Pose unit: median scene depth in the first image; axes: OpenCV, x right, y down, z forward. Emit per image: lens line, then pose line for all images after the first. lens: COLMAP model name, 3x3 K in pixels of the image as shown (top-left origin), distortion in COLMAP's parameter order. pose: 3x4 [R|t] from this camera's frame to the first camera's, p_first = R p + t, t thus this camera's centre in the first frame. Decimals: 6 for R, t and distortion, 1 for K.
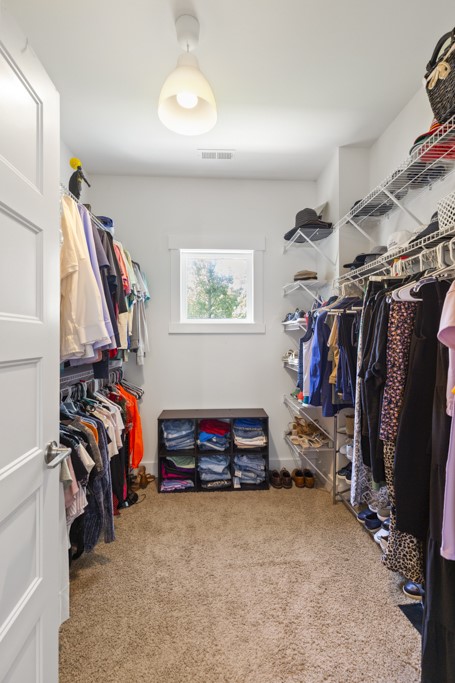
lens RADIAL K [[304.4, 0, 229.6], [0, 304.4, 342.0], [0, 0, 1]] dist [0.004597, 0.000009]
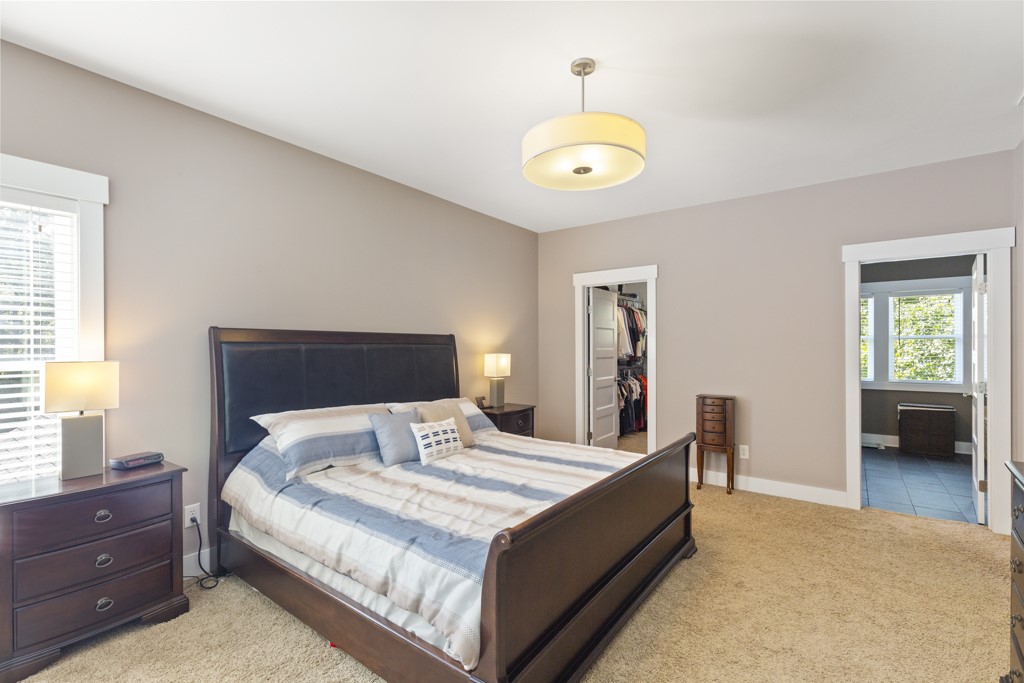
lens RADIAL K [[456.4, 0, 513.6], [0, 456.4, 346.4], [0, 0, 1]] dist [0.004597, 0.000009]
pose [[0.763332, -0.007809, -0.645959, 1.373474], [-0.003370, 0.999865, -0.016069, 0.005721], [0.645997, 0.014443, 0.763203, -2.690366]]
